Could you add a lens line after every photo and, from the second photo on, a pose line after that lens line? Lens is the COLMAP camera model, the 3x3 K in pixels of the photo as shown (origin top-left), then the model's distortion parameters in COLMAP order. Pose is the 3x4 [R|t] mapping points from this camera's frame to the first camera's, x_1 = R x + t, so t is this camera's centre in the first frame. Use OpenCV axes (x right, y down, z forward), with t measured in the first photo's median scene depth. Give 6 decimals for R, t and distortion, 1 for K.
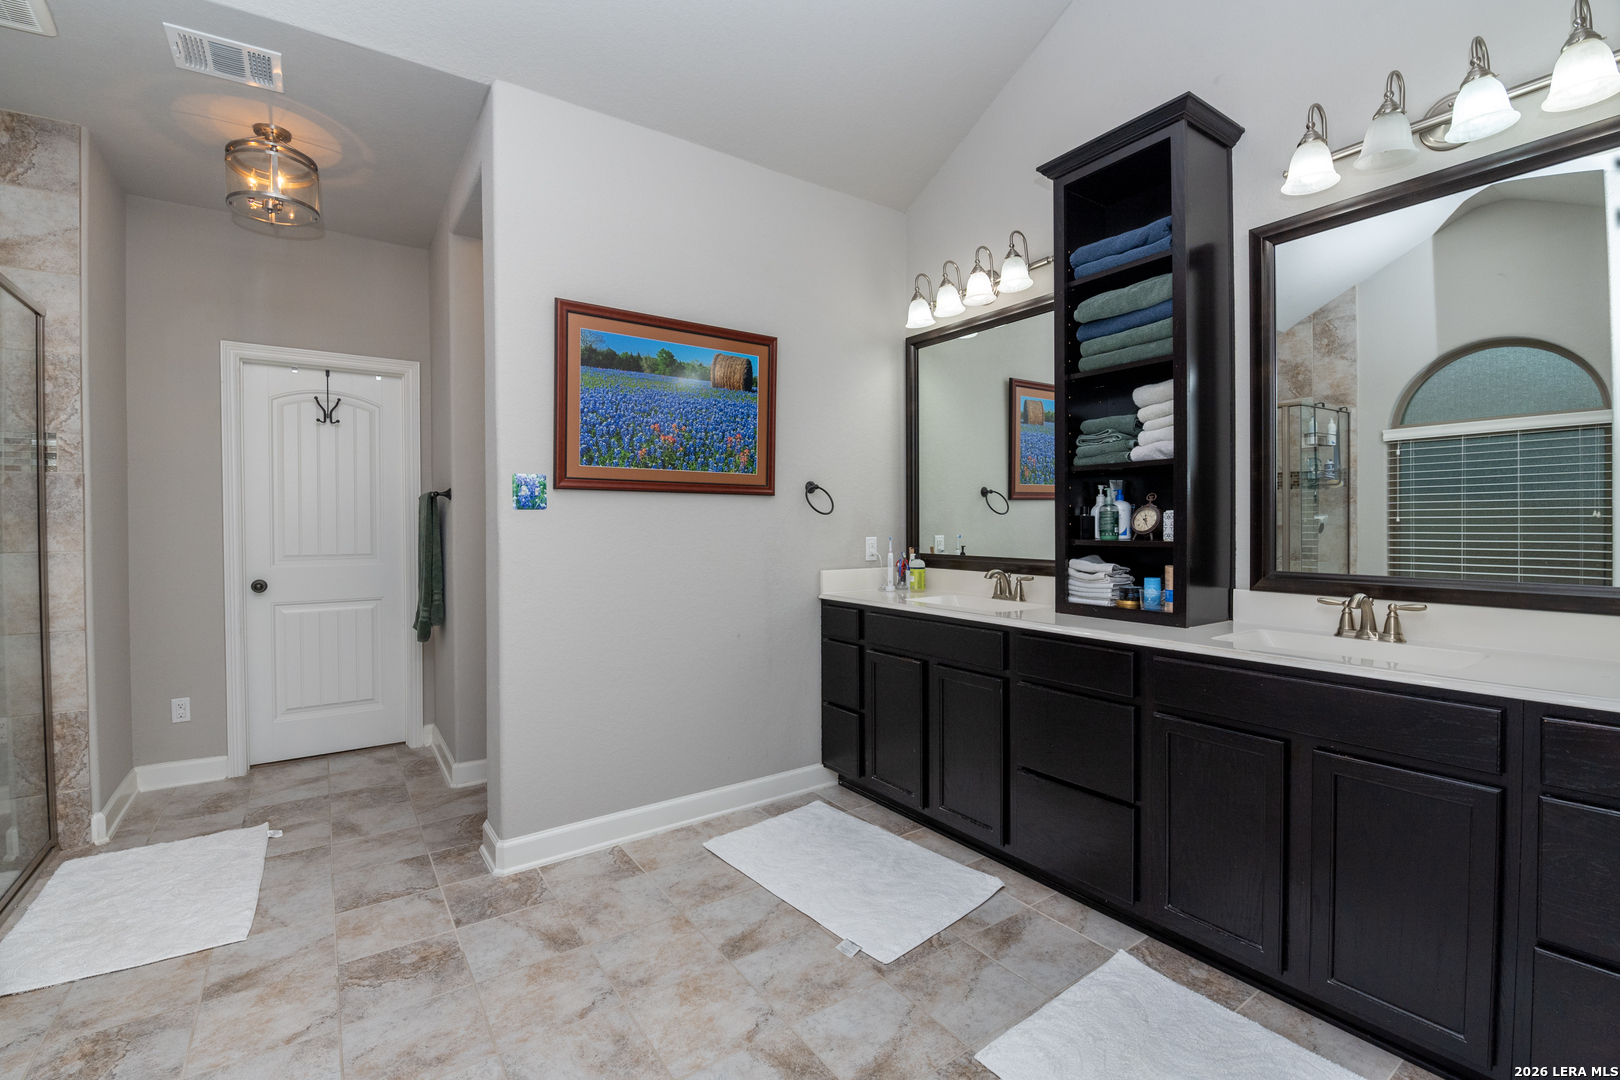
lens RADIAL K [[708.3, 0, 810.2], [0, 708.3, 534.6], [0, 0, 1]] dist [-0.000751, -0.000034]
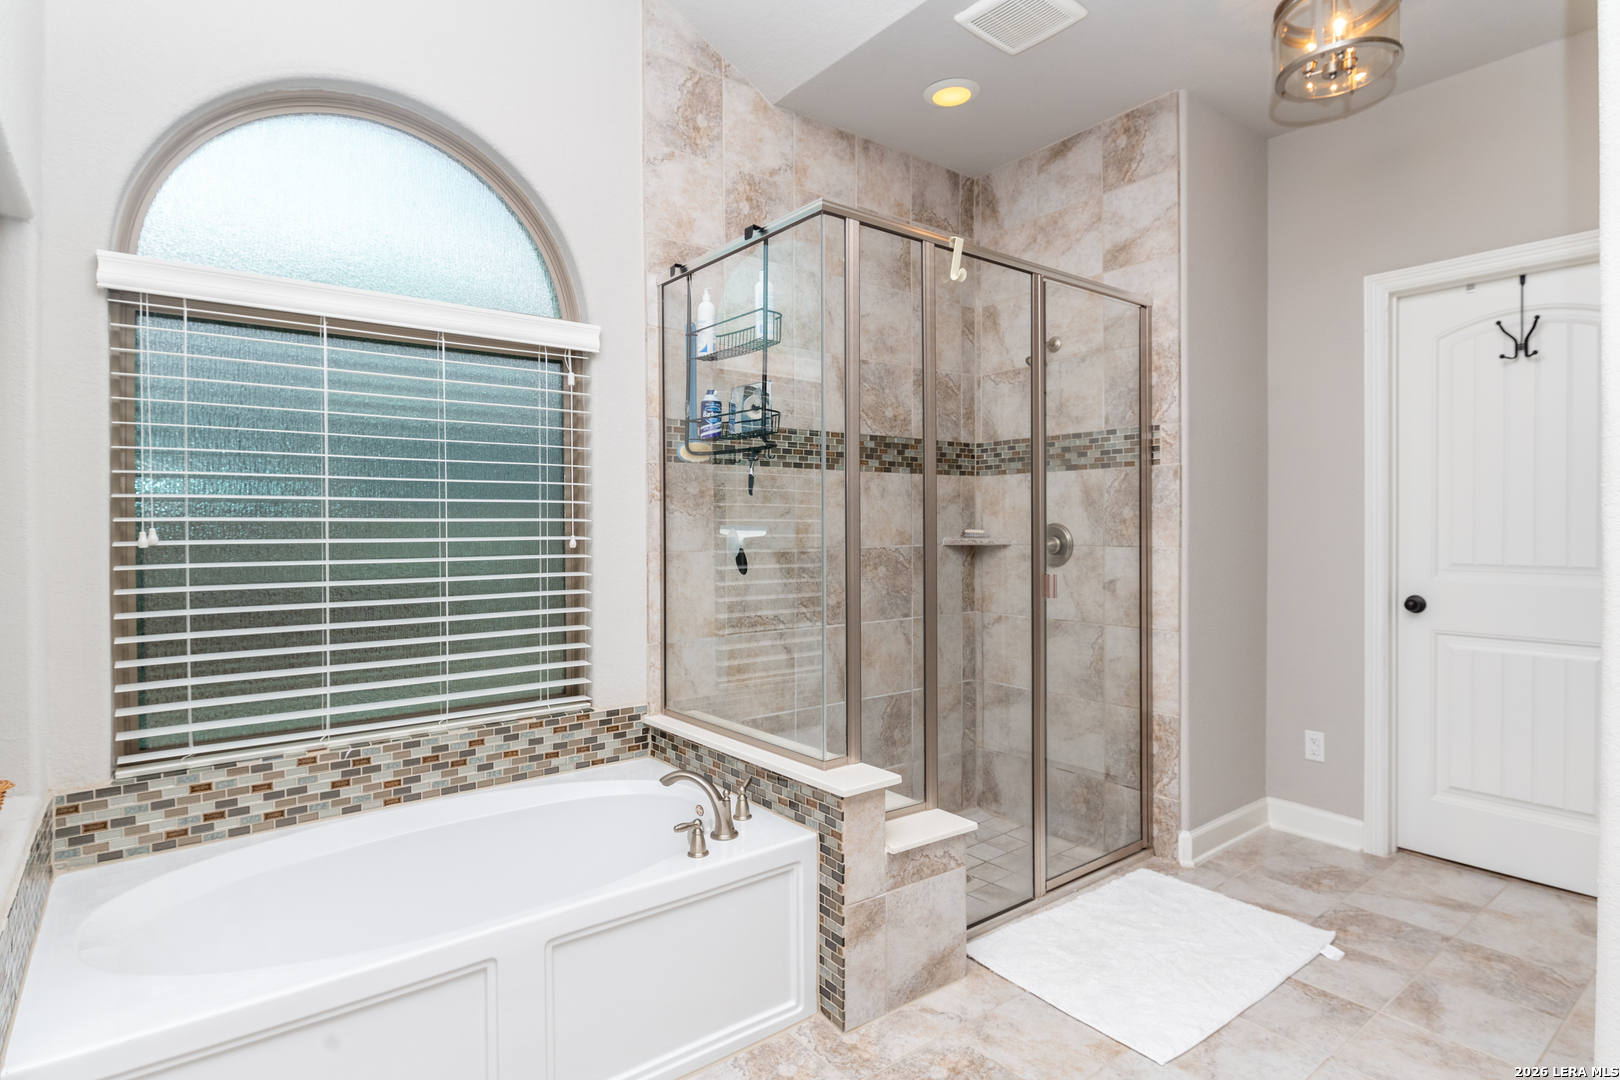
lens RADIAL K [[848.0, 0, 810.4], [0, 848.0, 535.3], [0, 0, 1]] dist [0.006012, -0.001224]
pose [[0.056724, 0.016147, -0.998259, 0.061755], [-0.011554, 0.999813, 0.015515, -0.004177], [0.998323, 0.010654, 0.056900, 0.418802]]
